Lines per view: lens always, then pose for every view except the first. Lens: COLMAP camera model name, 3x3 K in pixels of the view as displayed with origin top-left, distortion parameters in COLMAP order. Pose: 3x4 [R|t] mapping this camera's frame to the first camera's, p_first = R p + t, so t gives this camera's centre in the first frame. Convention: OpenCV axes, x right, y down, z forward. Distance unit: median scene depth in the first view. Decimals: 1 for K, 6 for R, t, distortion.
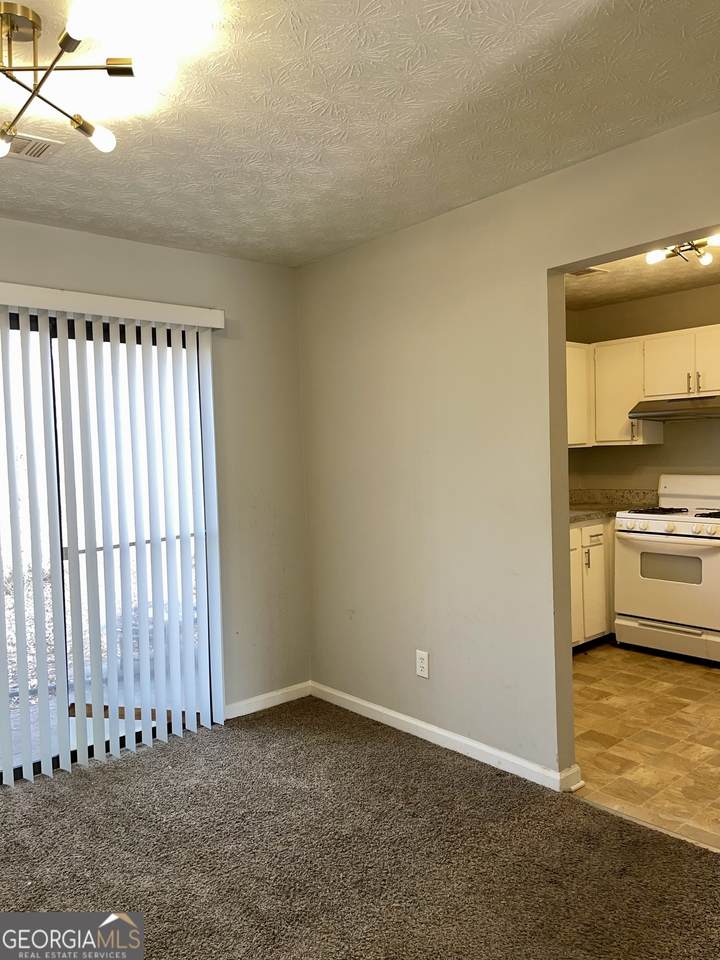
lens RADIAL K [[701.3, 0, 358.7], [0, 701.3, 479.6], [0, 0, 1]] dist [0.001485, 0.005158]
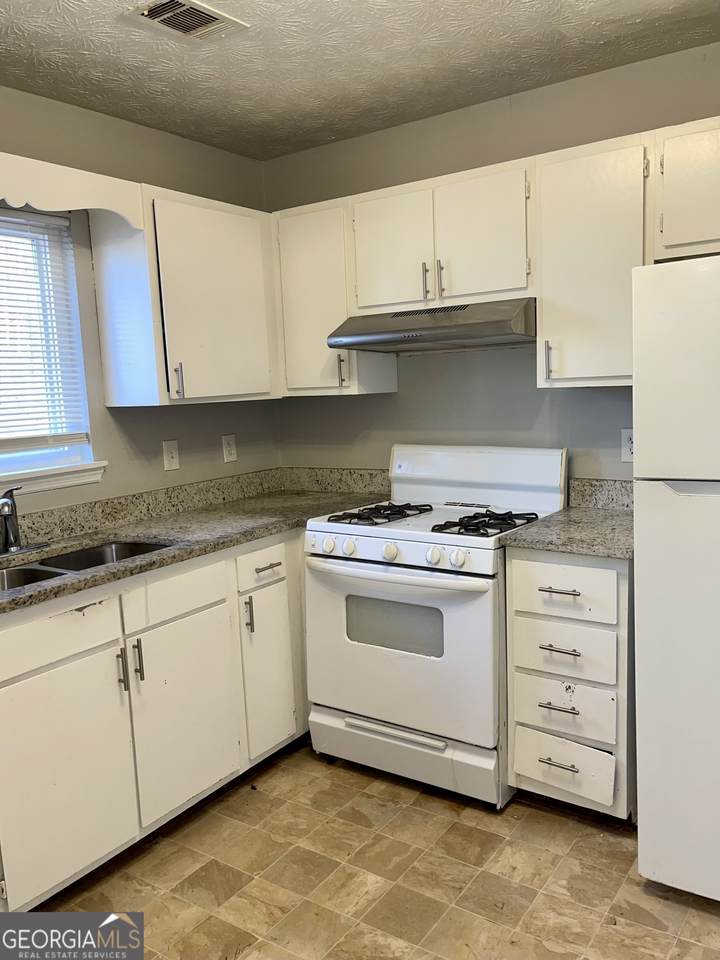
lens RADIAL K [[773.1, 0, 360.6], [0, 773.1, 481.3], [0, 0, 1]] dist [0.032490, 0.004216]
pose [[0.965000, -0.045825, 0.258213, 0.256037], [0.025828, 0.996435, 0.080313, -0.031674], [-0.260973, -0.070833, 0.962744, 0.415151]]
